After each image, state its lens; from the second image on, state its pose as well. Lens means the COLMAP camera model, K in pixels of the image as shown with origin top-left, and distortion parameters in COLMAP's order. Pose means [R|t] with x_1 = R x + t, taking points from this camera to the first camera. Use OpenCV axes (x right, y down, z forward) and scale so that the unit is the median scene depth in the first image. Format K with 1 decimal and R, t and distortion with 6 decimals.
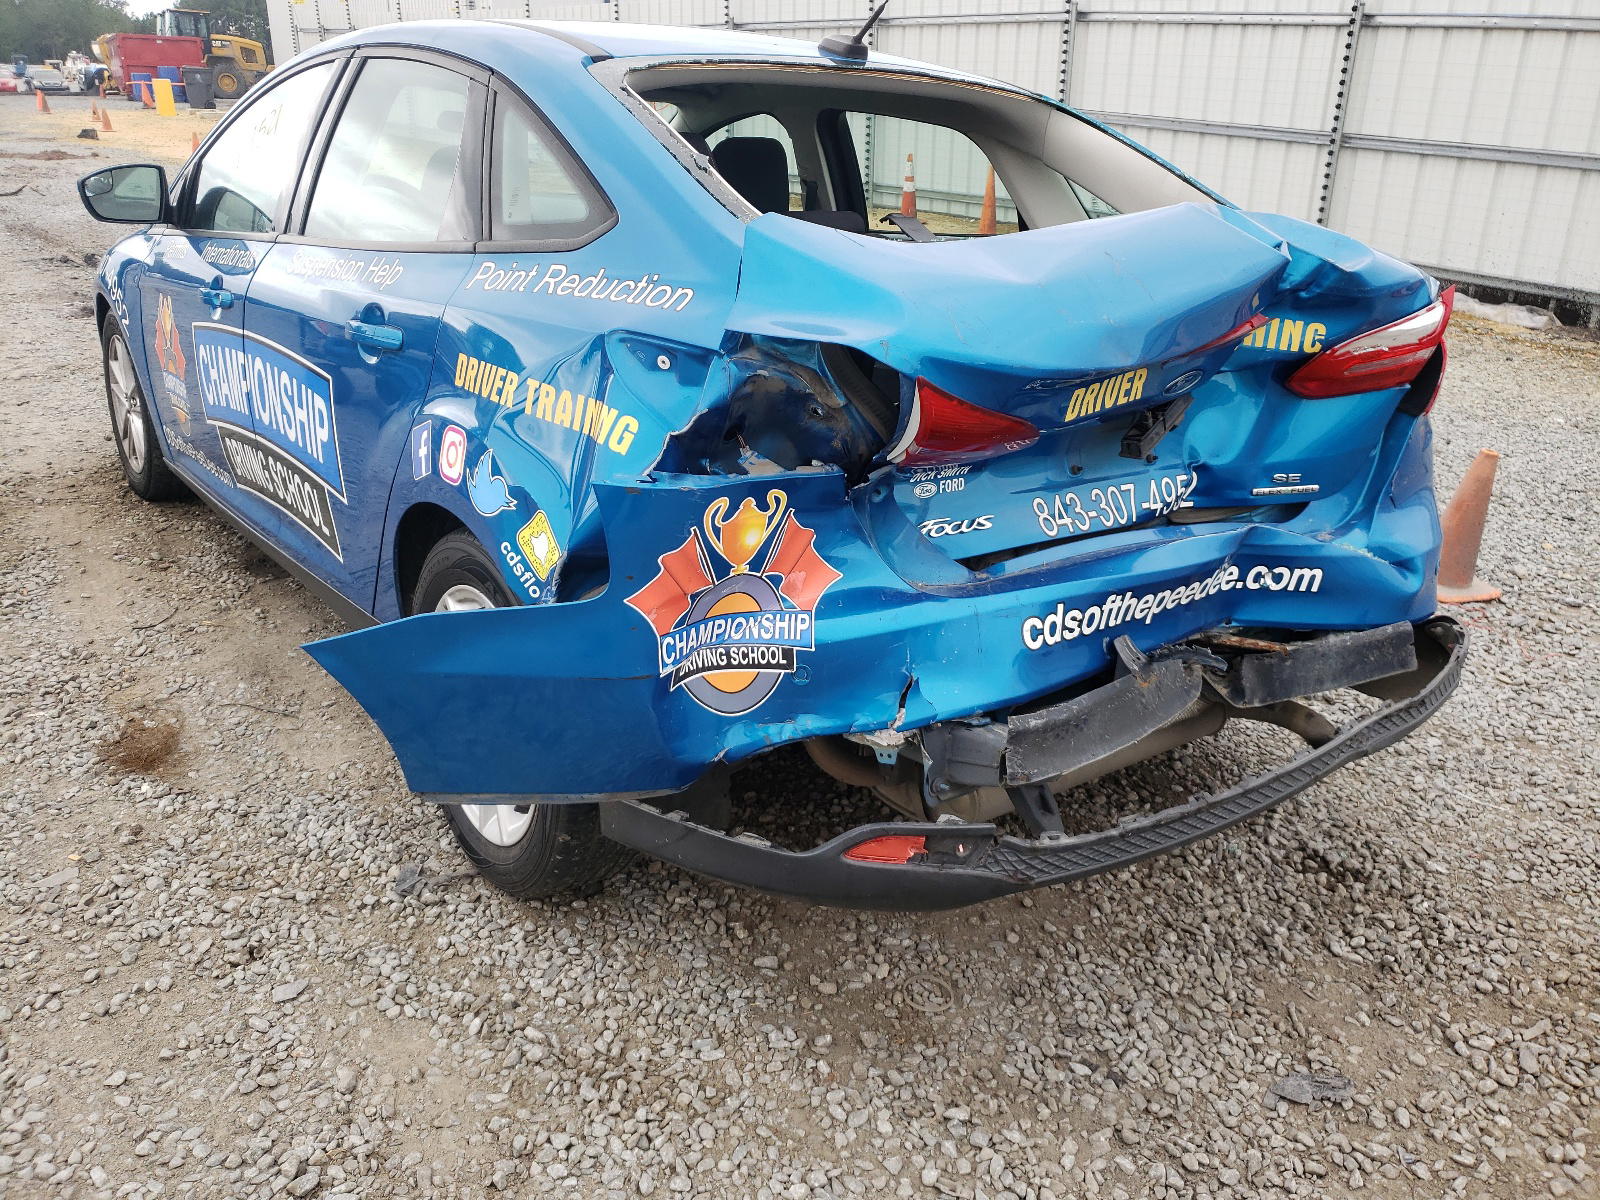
lens RADIAL K [[1331.8, 0, 797.2], [0, 1331.8, 549.5], [0, 0, 1]] dist [0.023799, 0.003746]
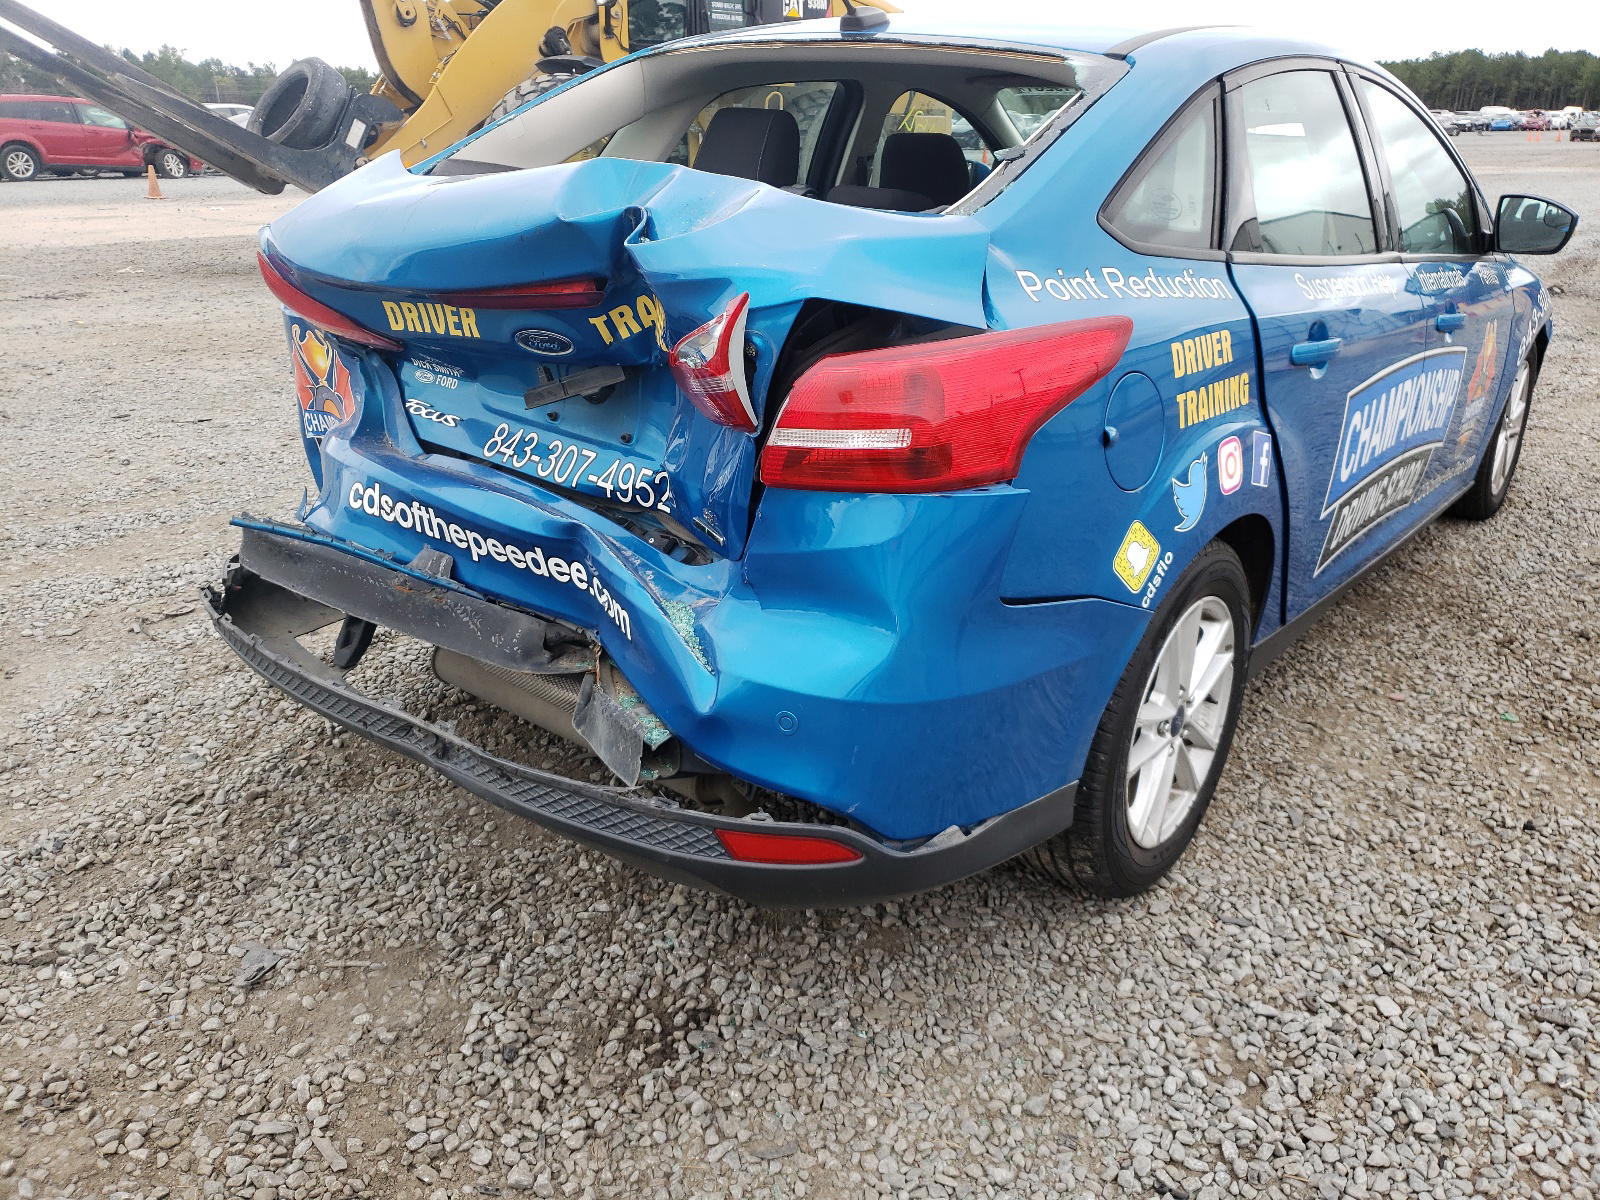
lens RADIAL K [[1331.8, 0, 797.2], [0, 1331.8, 549.5], [0, 0, 1]] dist [0.023799, 0.003746]
pose [[0.237134, 0.290703, -0.926963, 1.232835], [-0.327162, 0.922340, 0.205559, -0.237206], [0.914731, 0.254522, 0.313825, 0.877401]]
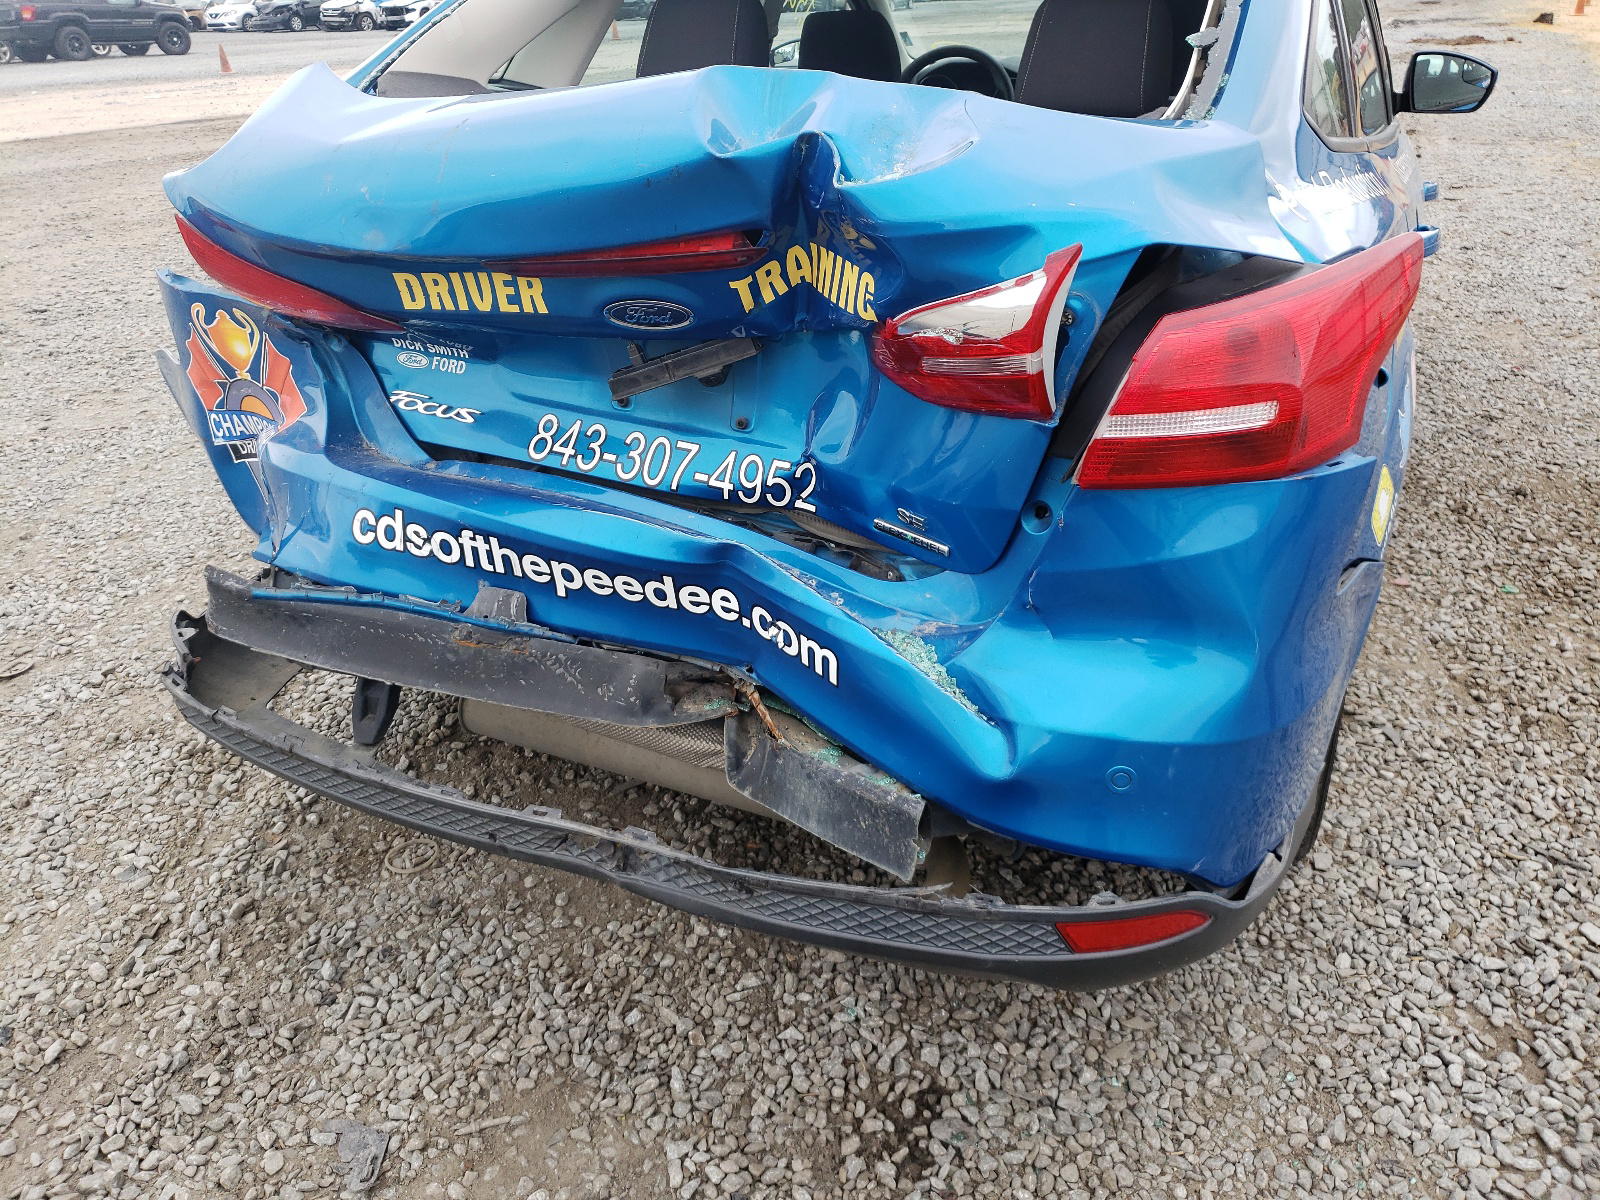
lens RADIAL K [[1331.8, 0, 797.2], [0, 1331.8, 549.5], [0, 0, 1]] dist [0.023799, 0.003746]
pose [[0.470556, 0.325782, -0.820026, 0.955056], [-0.266154, 0.938464, 0.220108, -0.181913], [0.841272, 0.114680, 0.528308, 0.672019]]
